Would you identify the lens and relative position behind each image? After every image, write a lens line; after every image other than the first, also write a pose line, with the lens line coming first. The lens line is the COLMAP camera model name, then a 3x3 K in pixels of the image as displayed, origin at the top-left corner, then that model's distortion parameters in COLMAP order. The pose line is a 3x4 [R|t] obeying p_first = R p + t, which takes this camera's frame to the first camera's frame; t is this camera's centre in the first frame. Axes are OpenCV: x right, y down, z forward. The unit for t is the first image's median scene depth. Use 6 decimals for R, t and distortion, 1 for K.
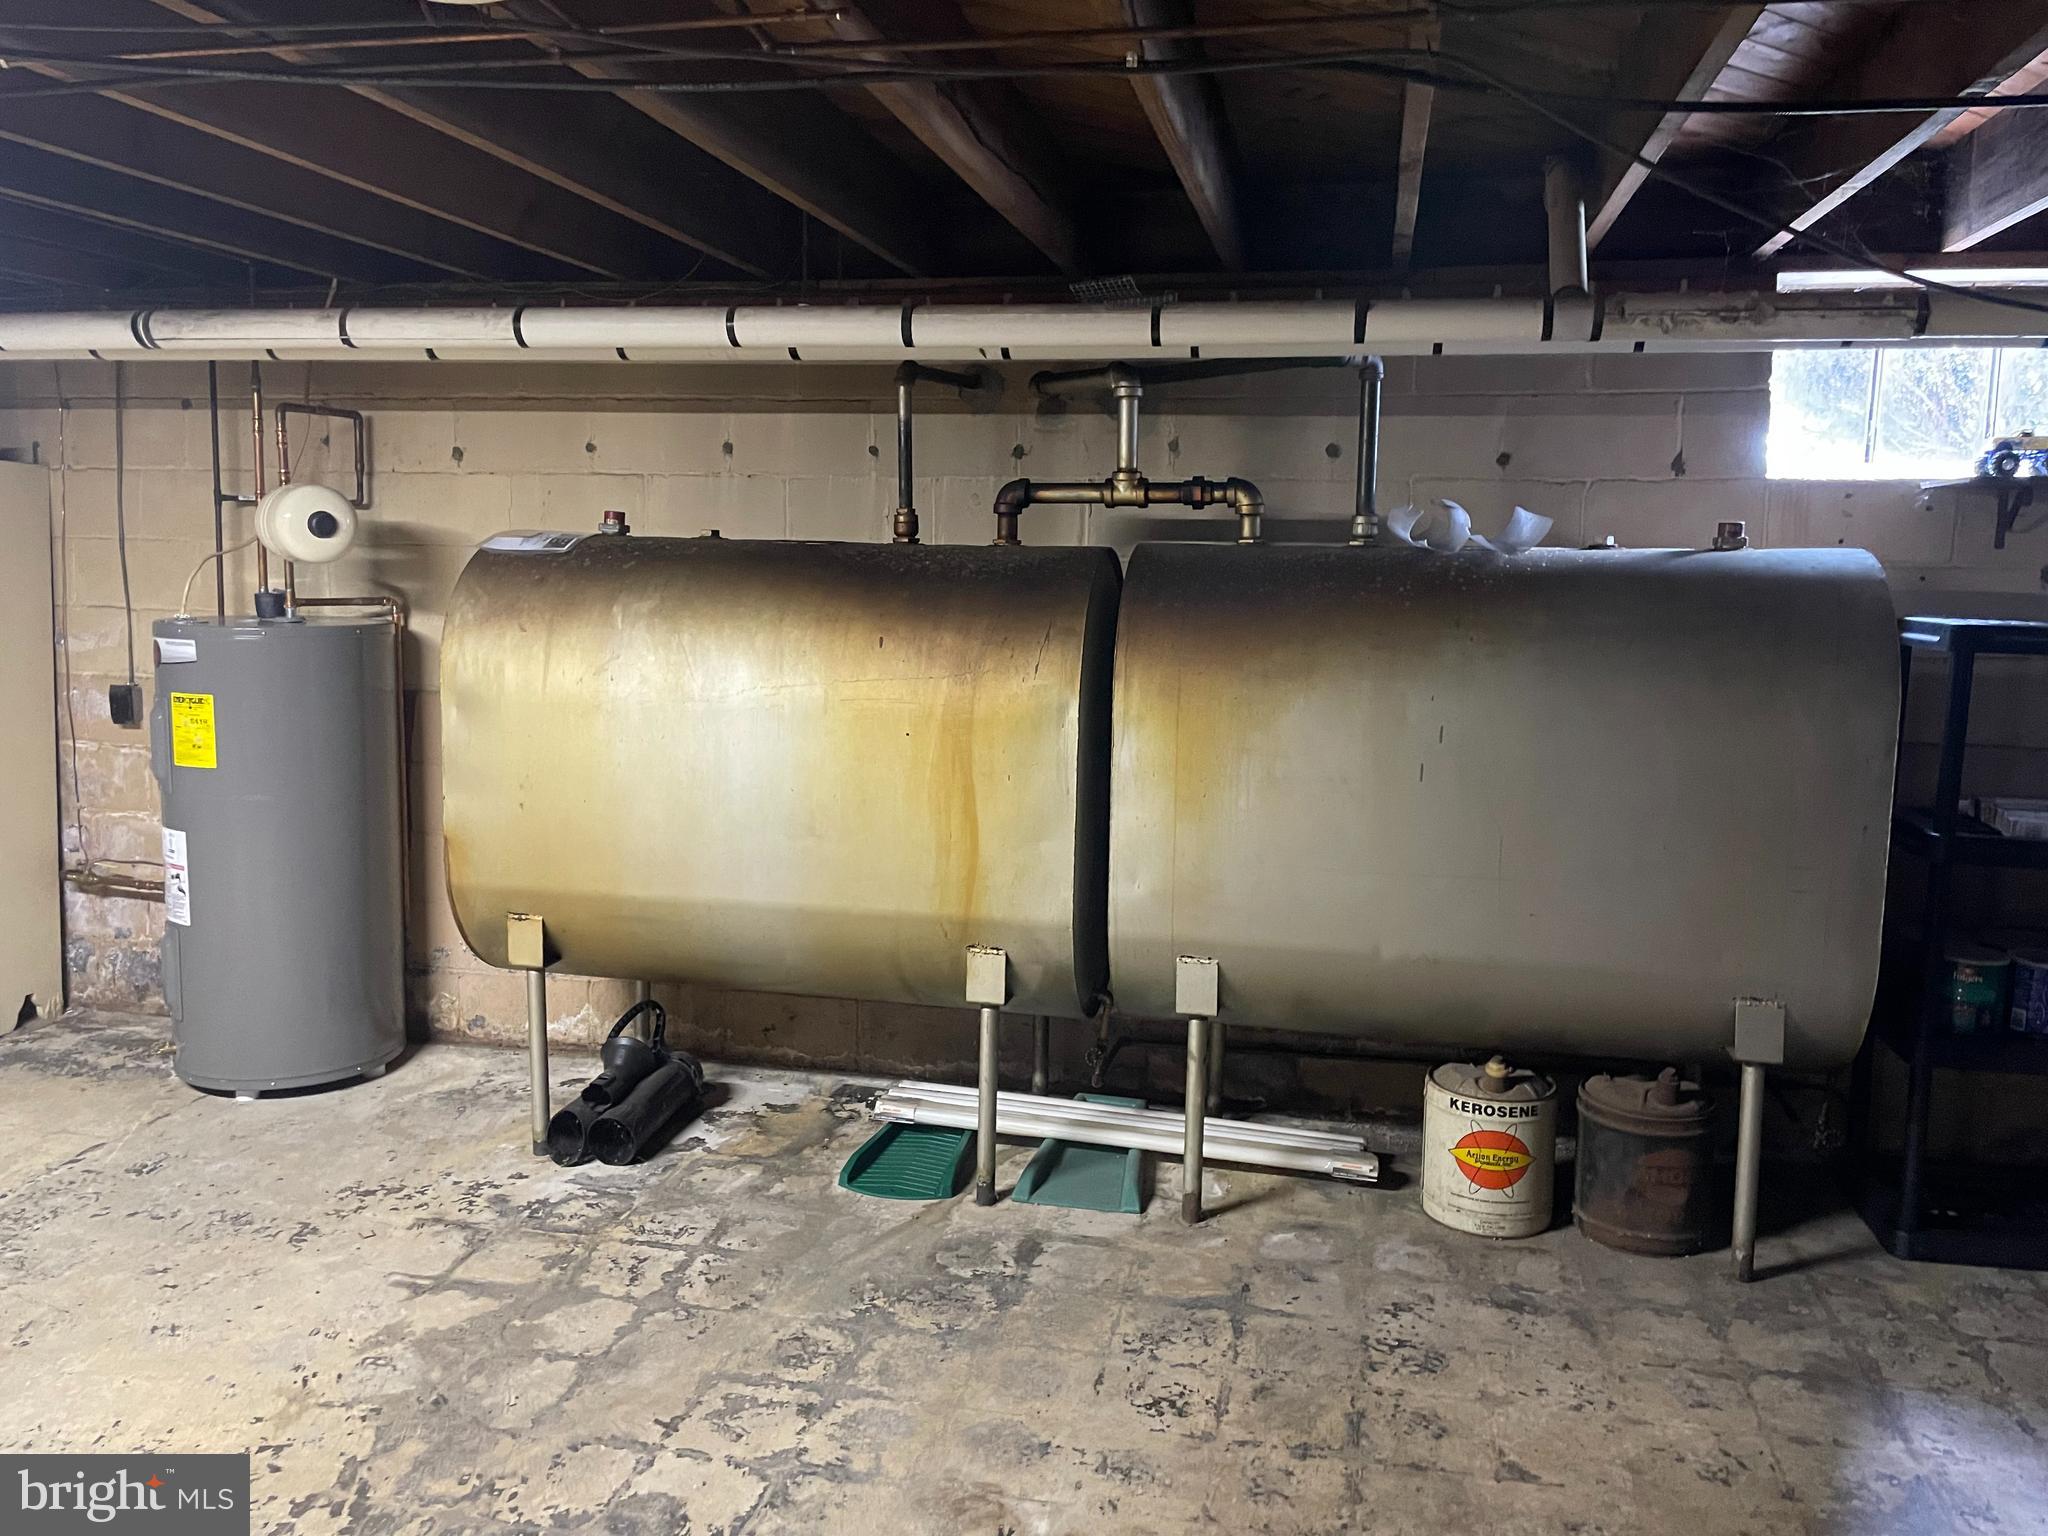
lens RADIAL K [[1545.6, 0, 1014.6], [0, 1545.6, 762.0], [0, 0, 1]] dist [0.091716, -0.120706]
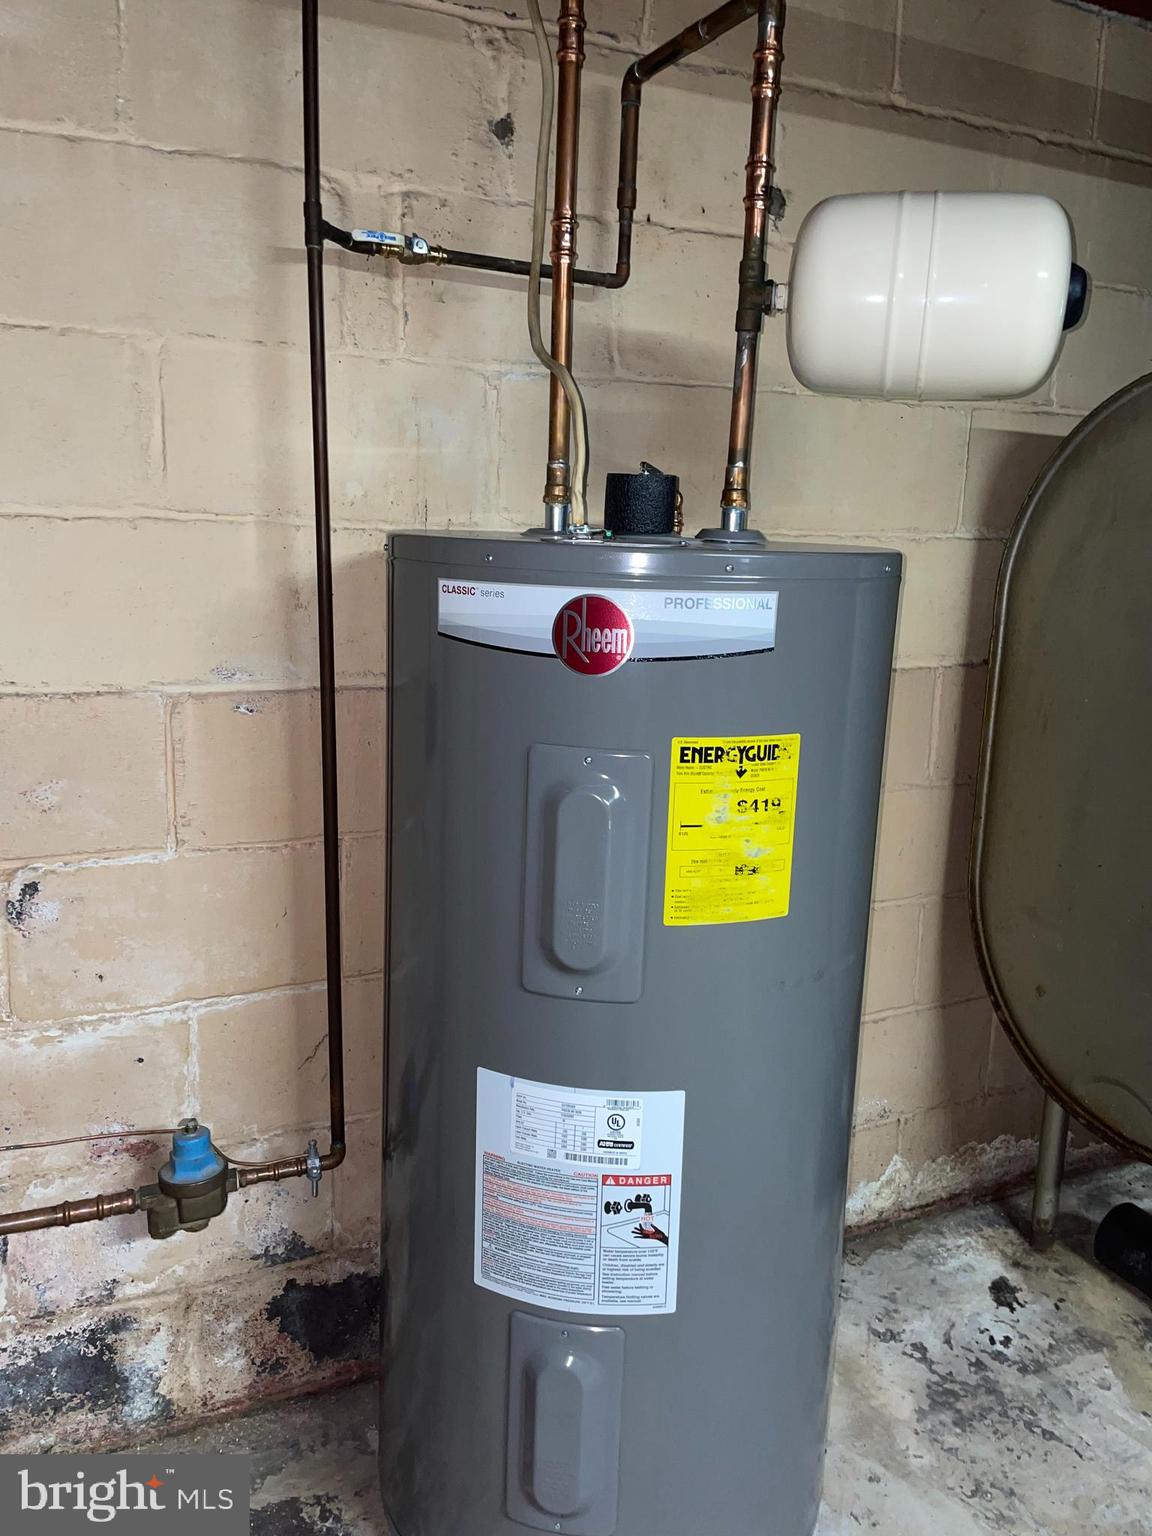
lens RADIAL K [[1159.2, 0, 584.6], [0, 1159.2, 758.4], [0, 0, 1]] dist [0.091716, -0.120706]
pose [[0.780314, -0.114565, 0.614804, -0.710112], [0.060062, 0.992262, 0.108671, -0.069089], [-0.622497, -0.047872, 0.781157, 0.788497]]
